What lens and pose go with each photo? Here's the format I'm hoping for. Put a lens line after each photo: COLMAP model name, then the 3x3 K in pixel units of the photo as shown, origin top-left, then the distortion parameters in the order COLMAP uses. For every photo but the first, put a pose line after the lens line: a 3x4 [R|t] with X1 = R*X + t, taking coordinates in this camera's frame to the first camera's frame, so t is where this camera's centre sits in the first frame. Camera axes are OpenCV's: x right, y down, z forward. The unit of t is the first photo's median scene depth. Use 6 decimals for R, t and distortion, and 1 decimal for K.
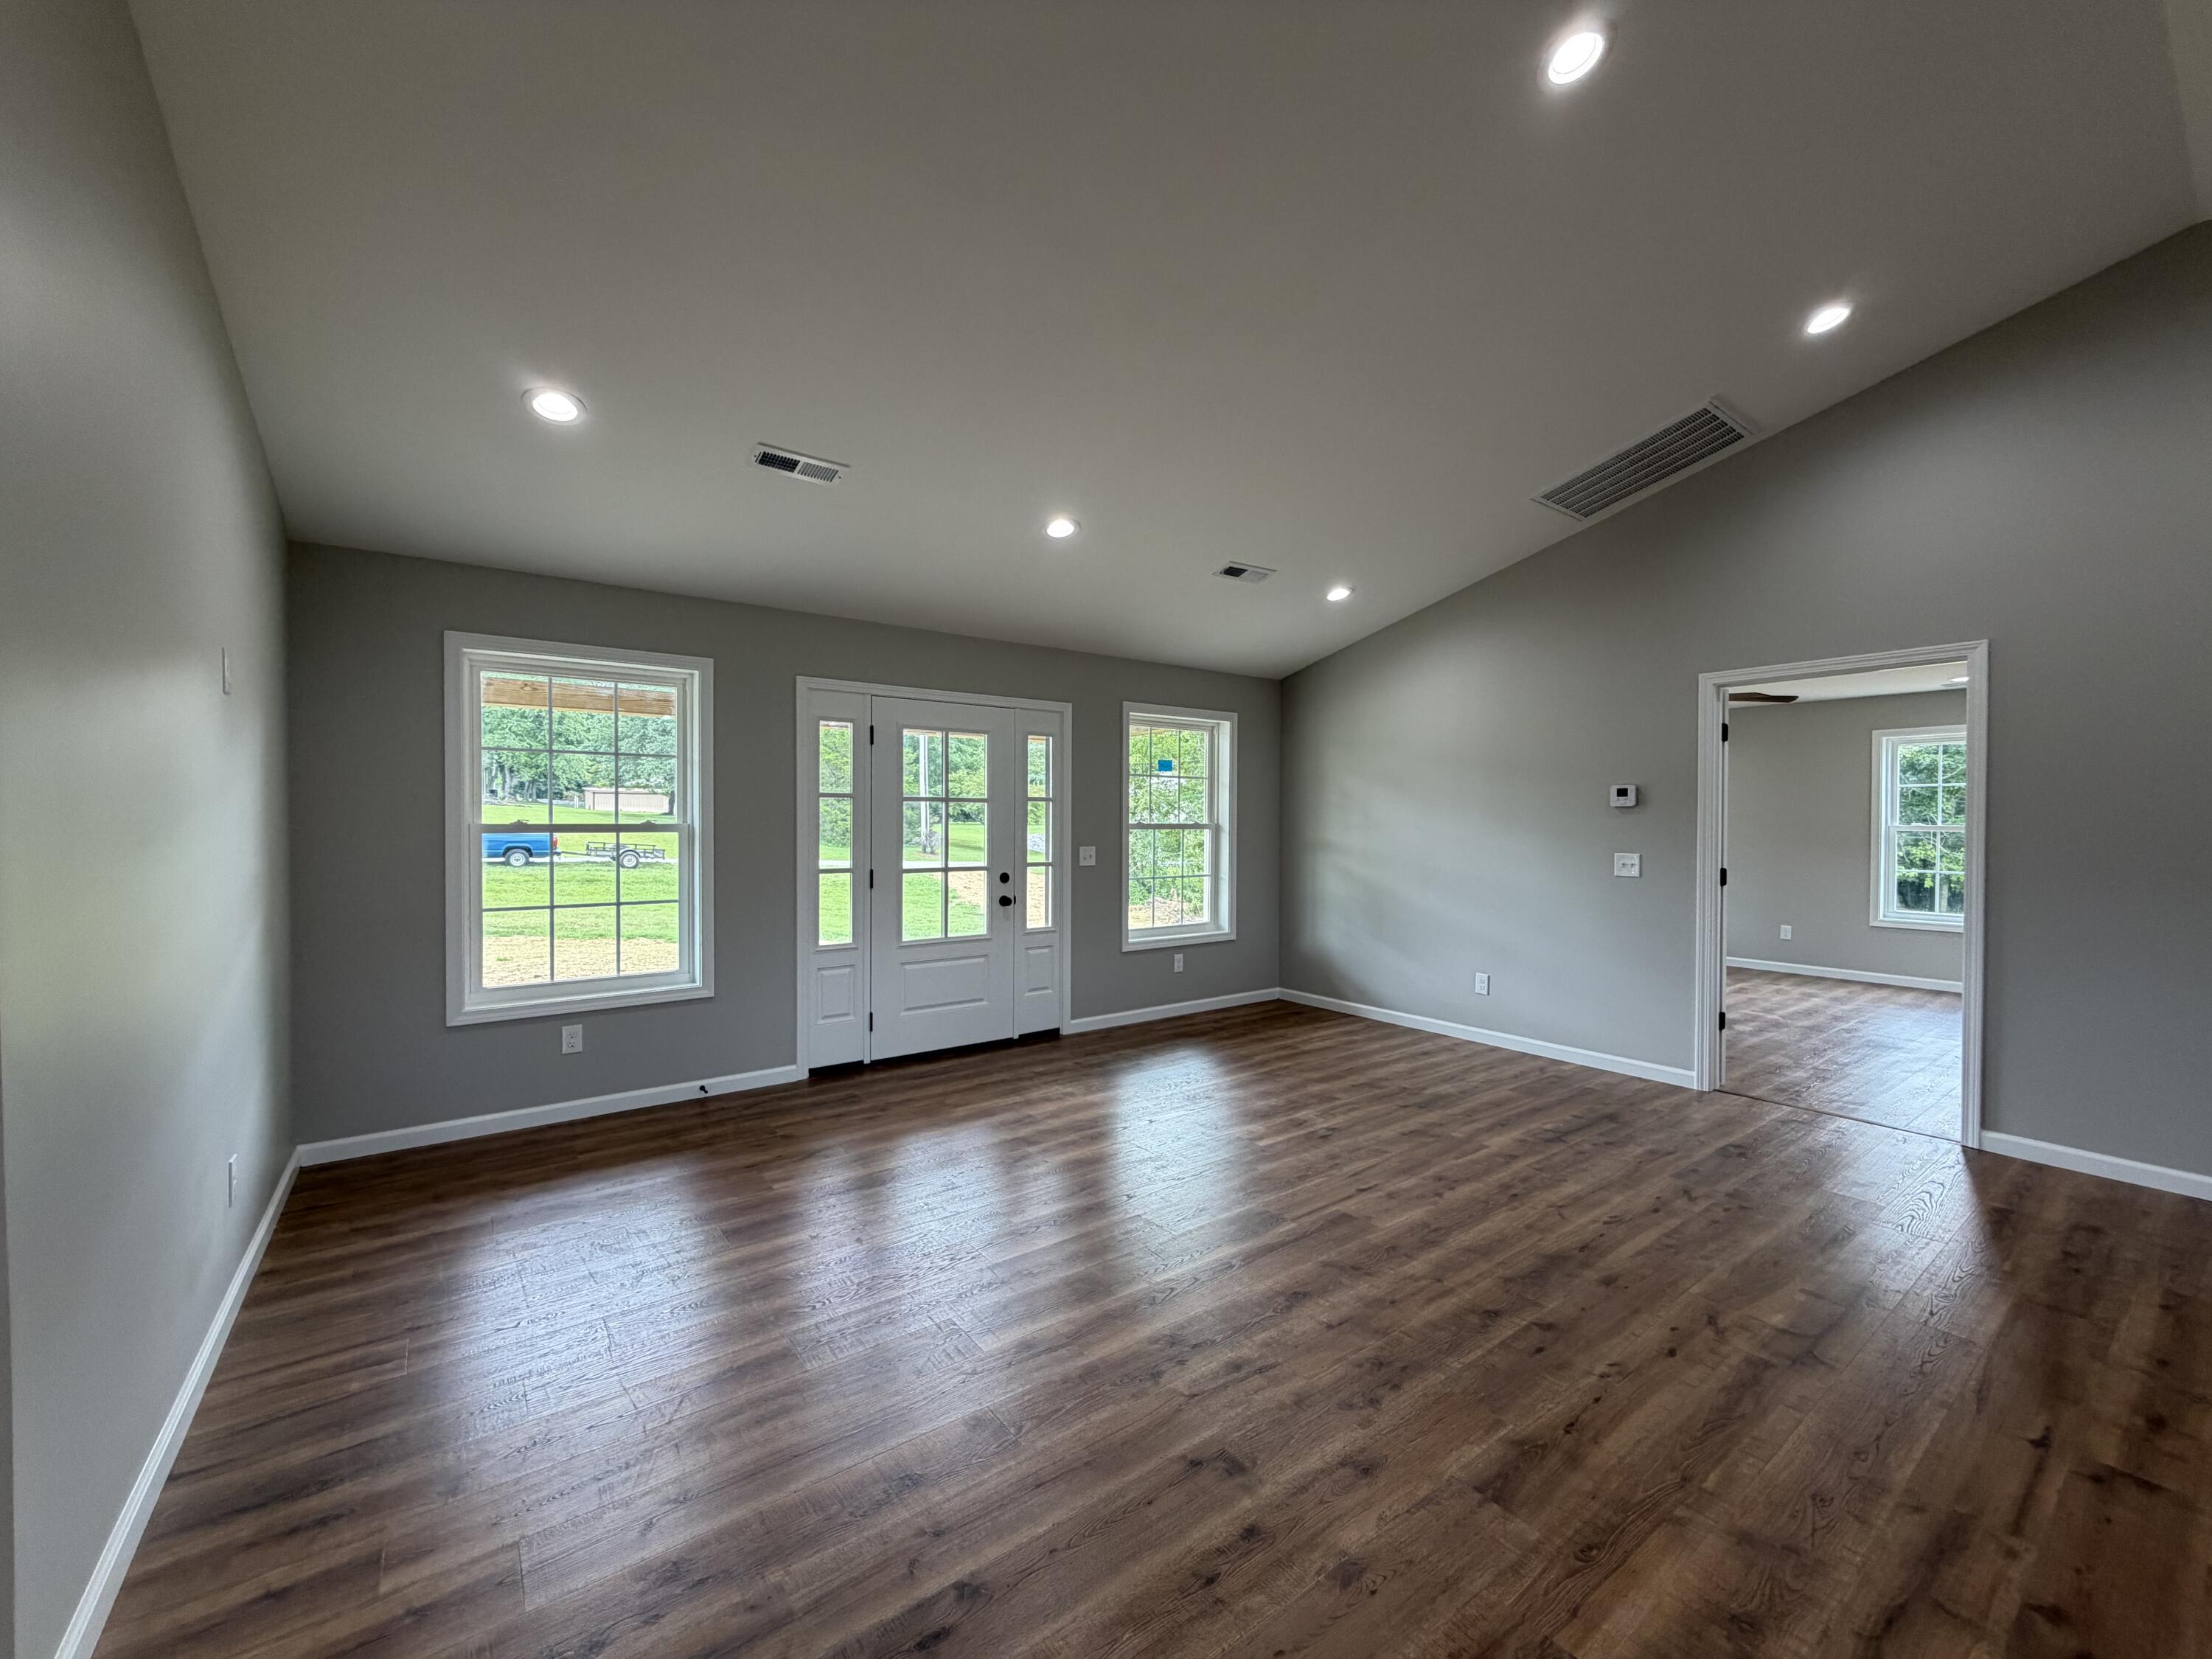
lens RADIAL K [[880.0, 0, 1101.1], [0, 880.0, 831.9], [0, 0, 1]] dist [0.000344, 0.000083]
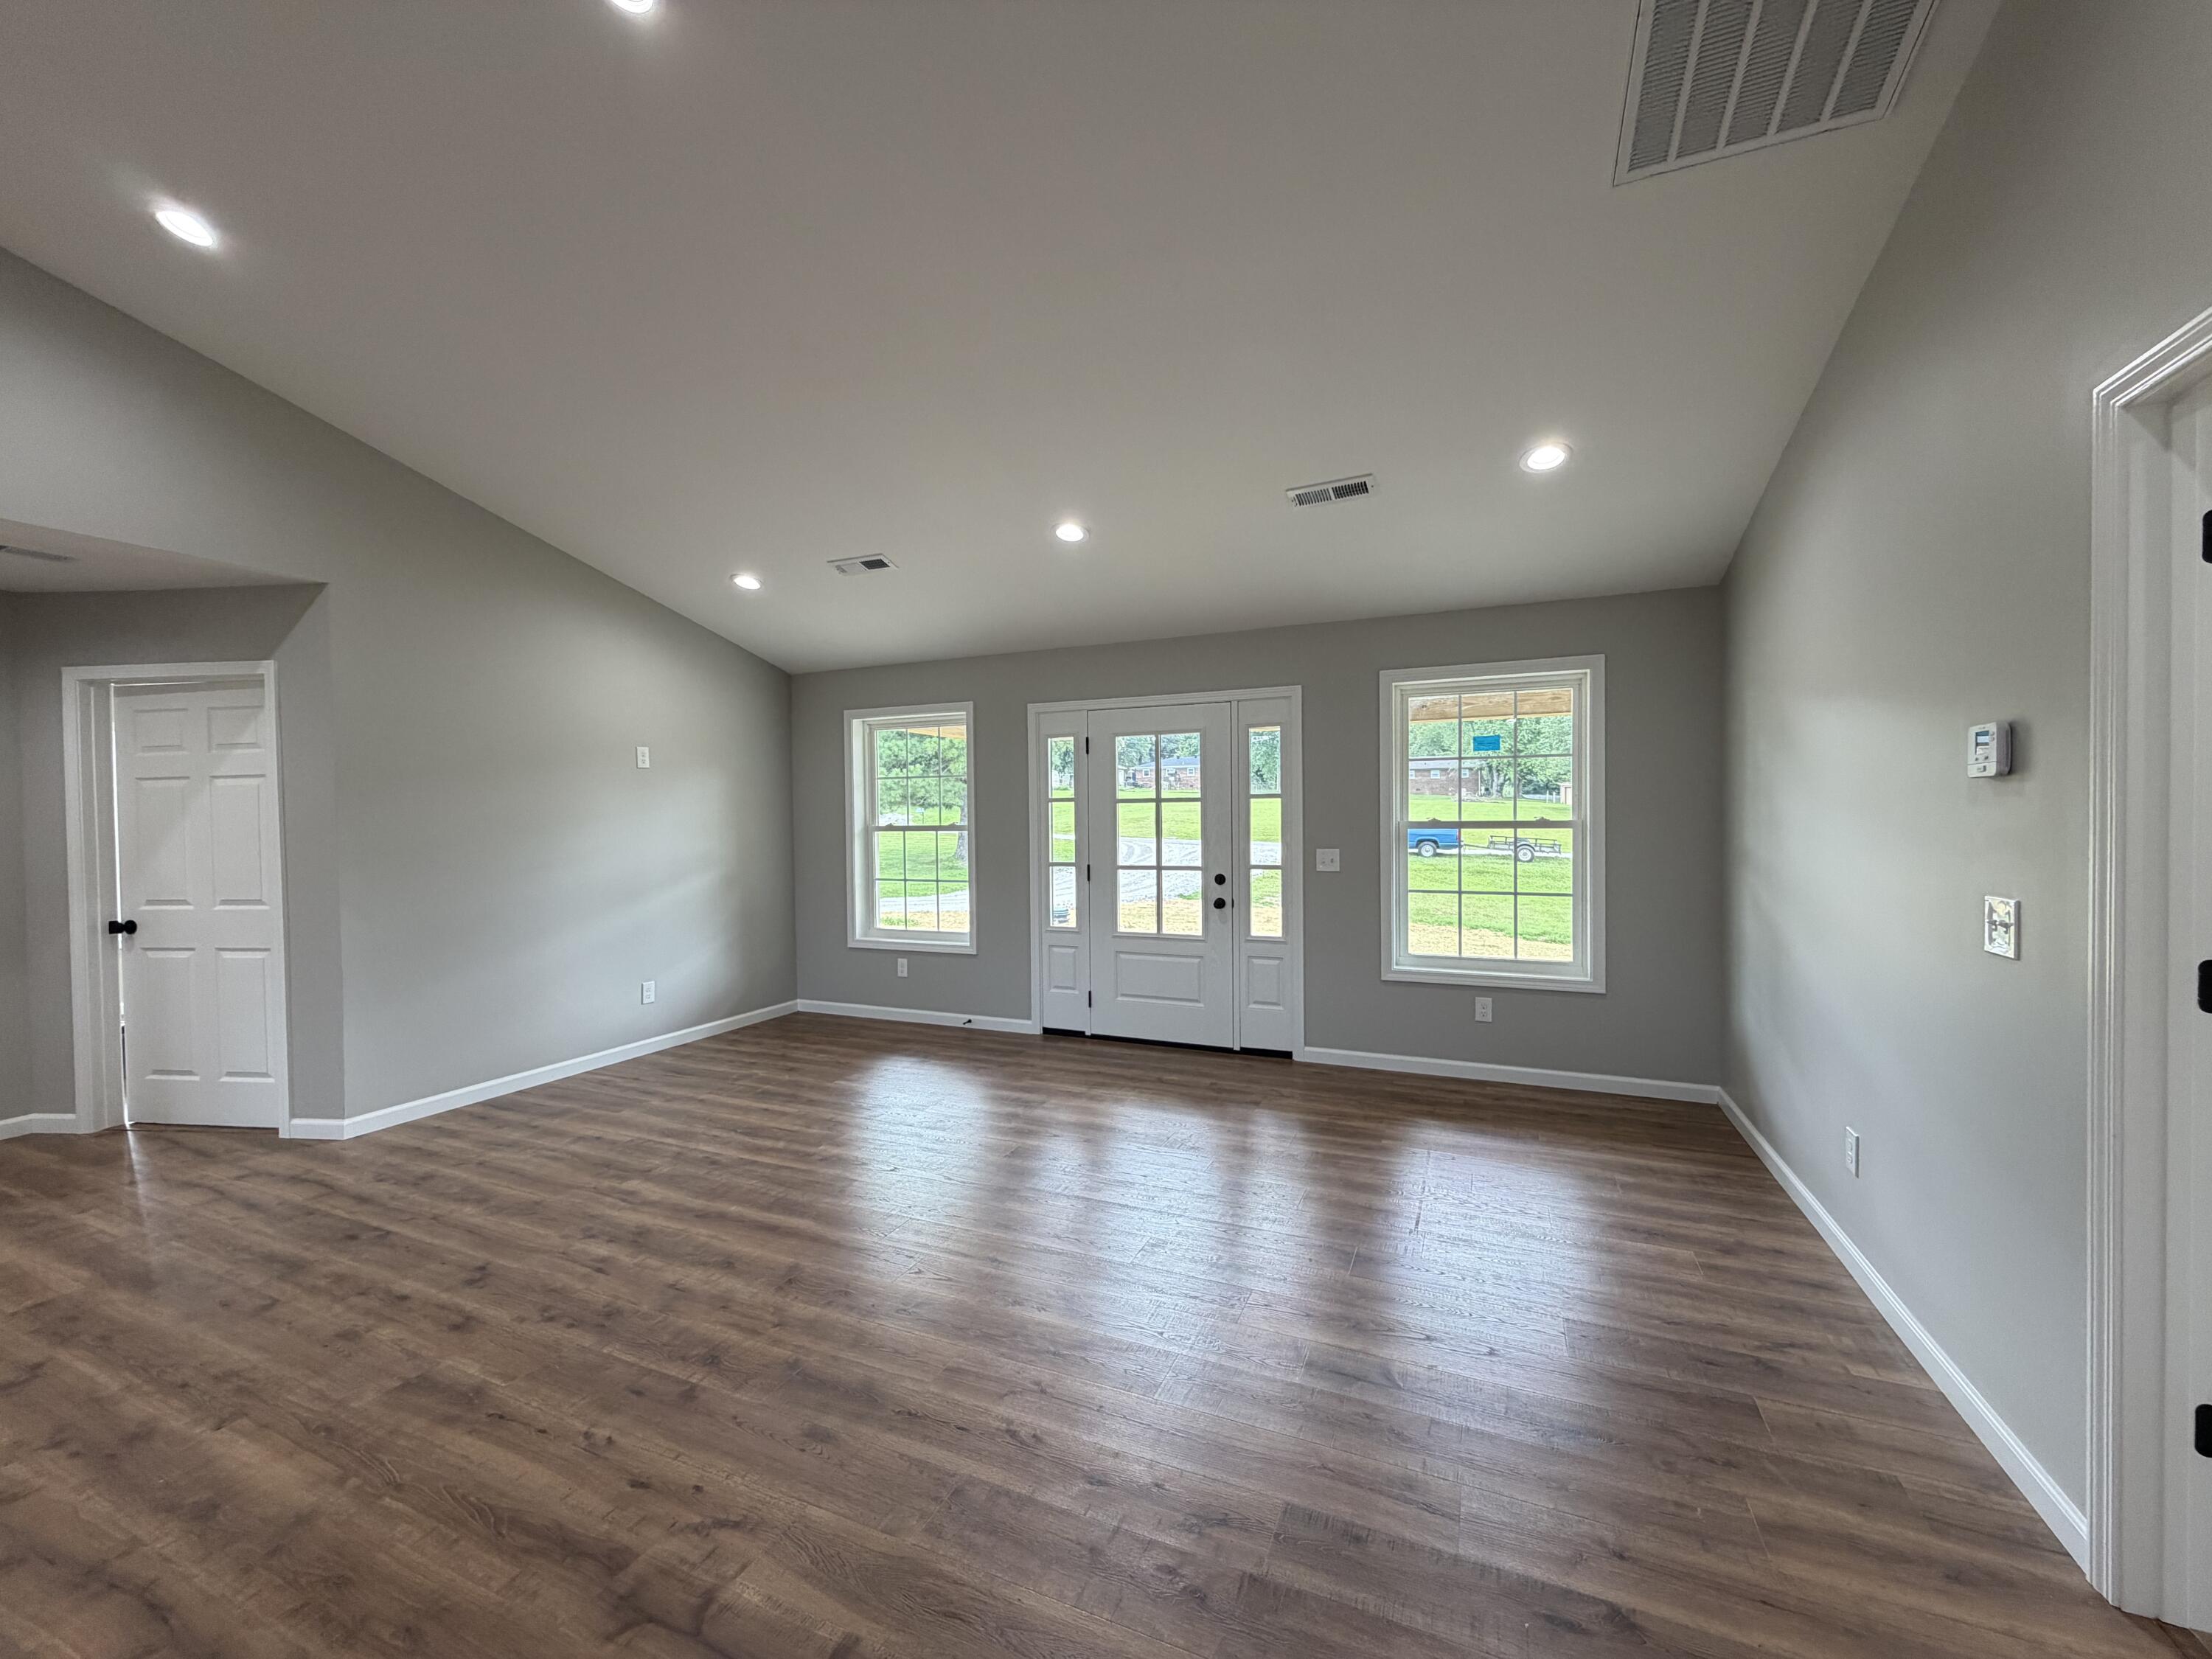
lens RADIAL K [[880.0, 0, 1101.1], [0, 880.0, 831.9], [0, 0, 1]] dist [0.000344, 0.000083]
pose [[0.495476, 0.006001, -0.868601, 0.736836], [0.000305, 0.999975, 0.007082, -0.007120], [0.868622, -0.003774, 0.495462, 0.458357]]
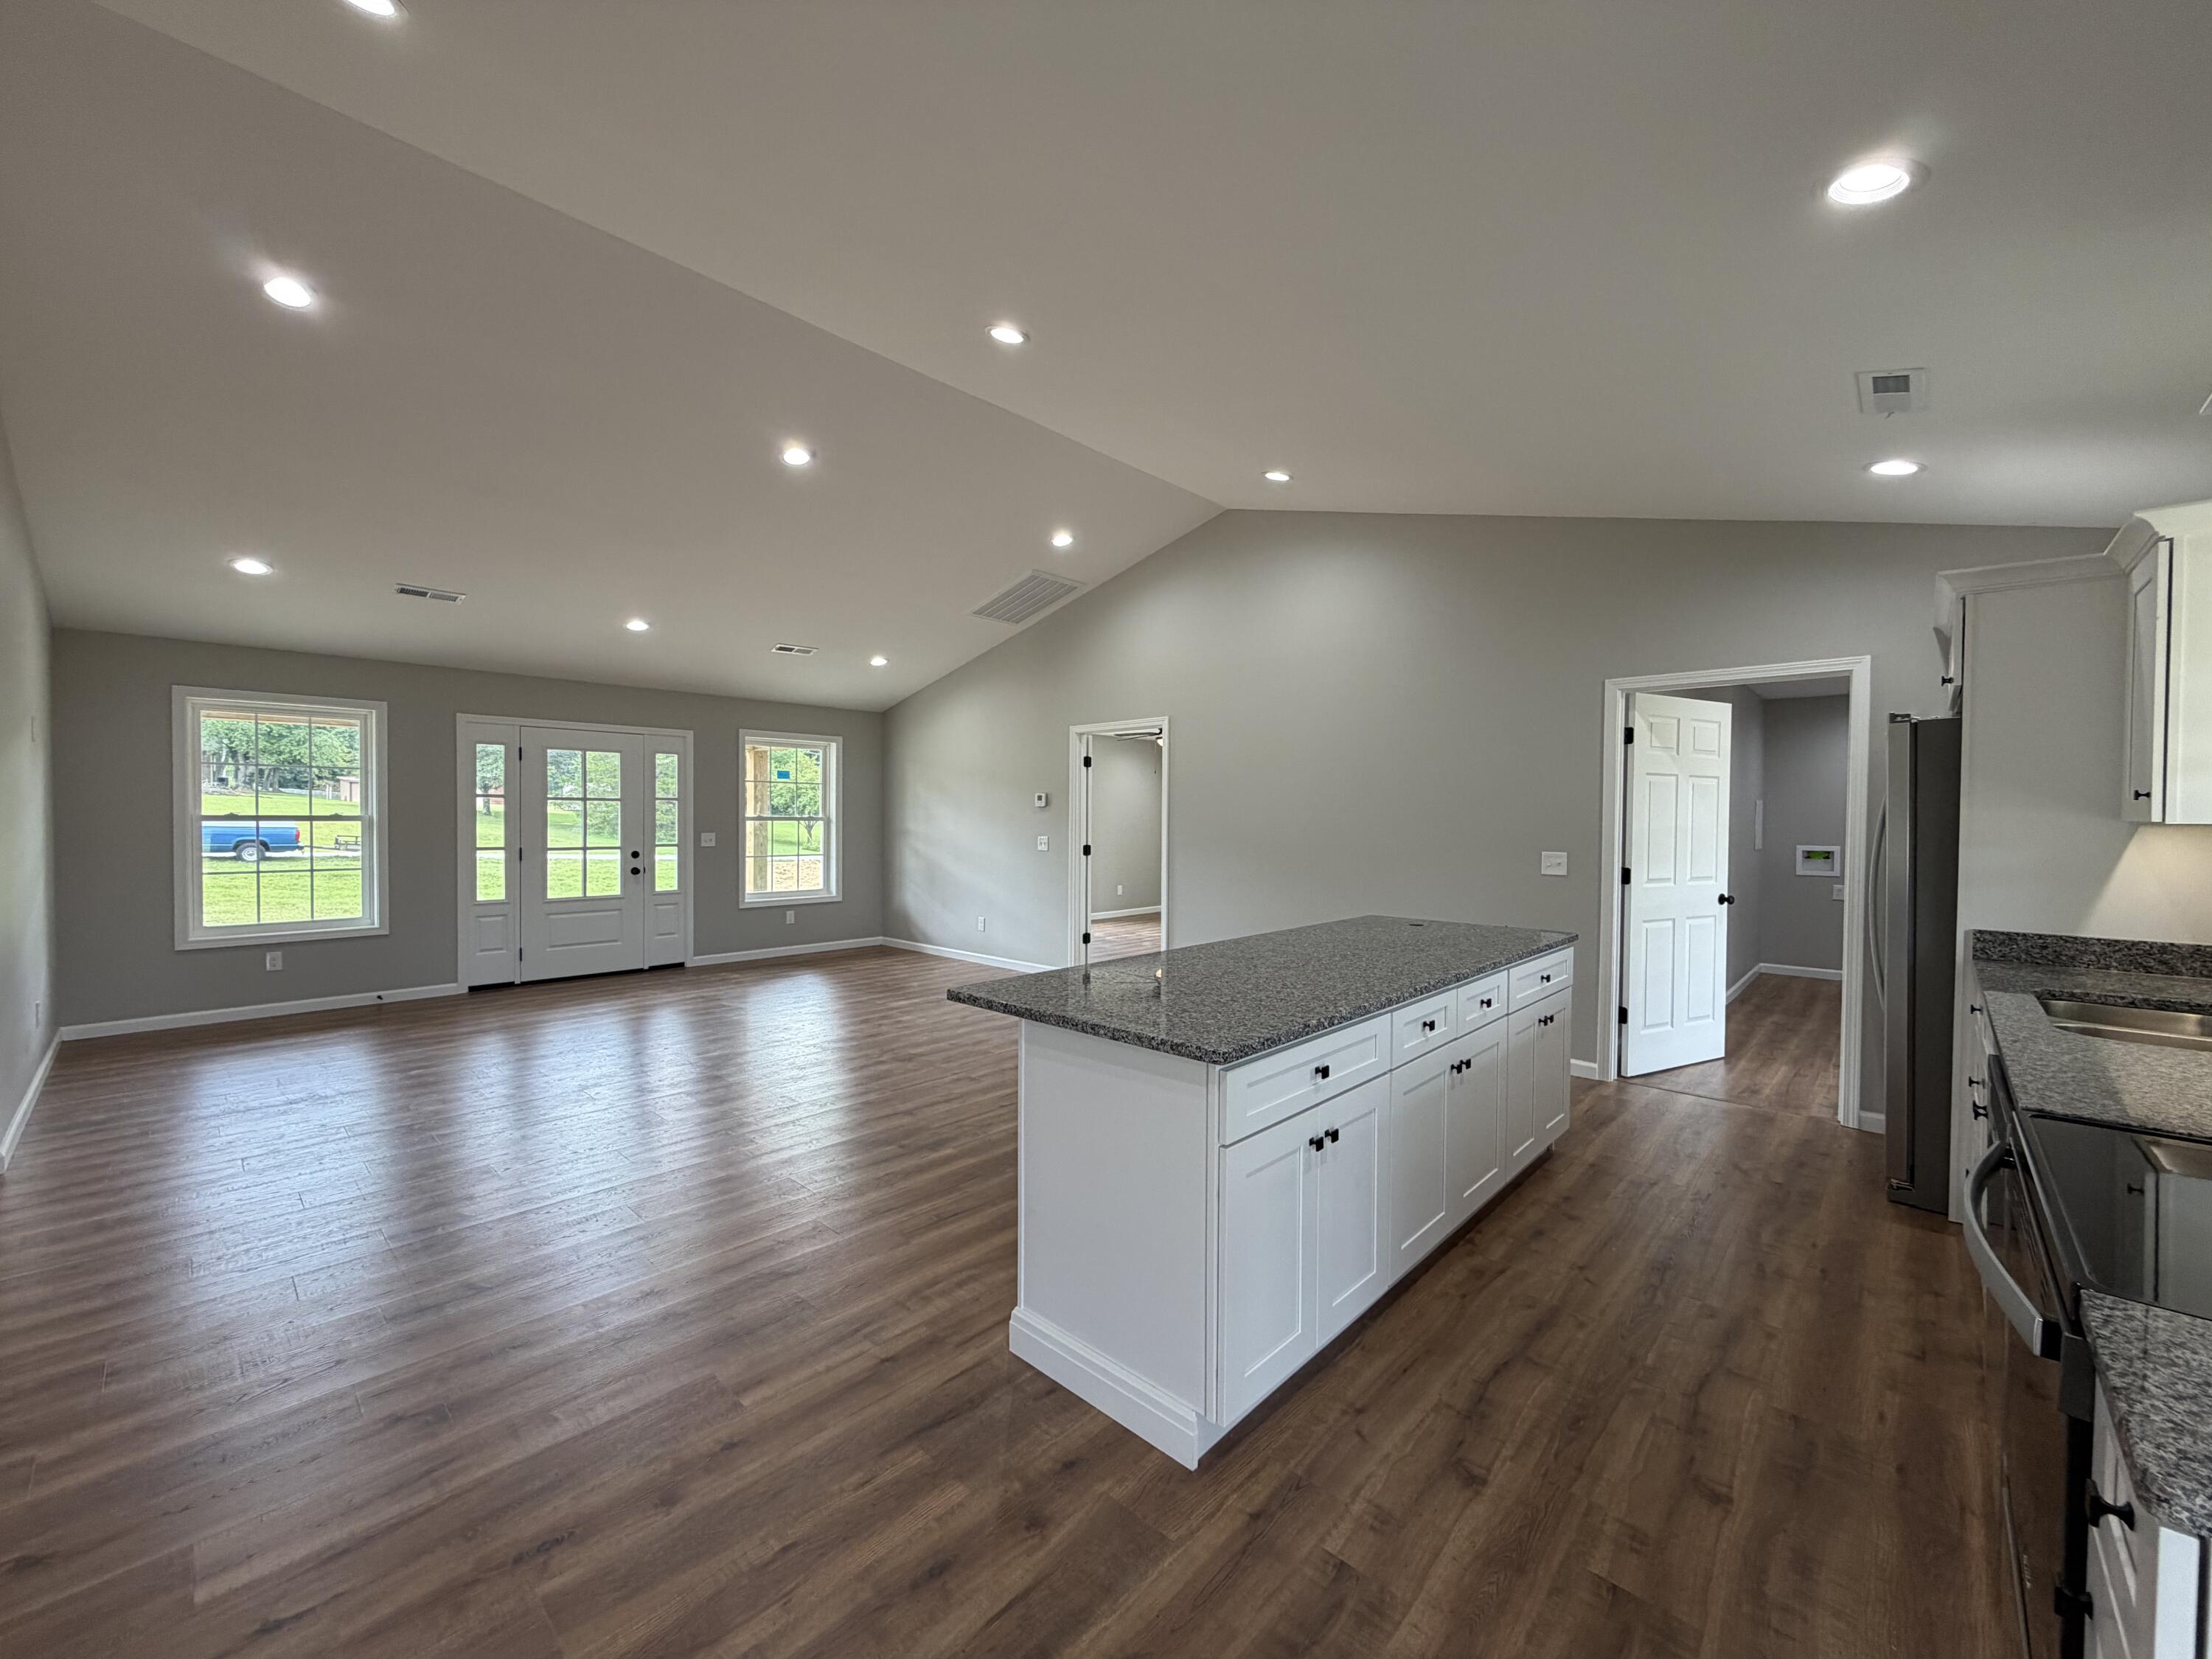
lens RADIAL K [[880.0, 0, 1101.1], [0, 880.0, 831.9], [0, 0, 1]] dist [0.000344, 0.000083]
pose [[0.983948, 0.000329, 0.178454, 0.416658], [-0.001301, 0.999985, 0.005331, 0.008322], [-0.178449, -0.005477, 0.983934, -0.582500]]
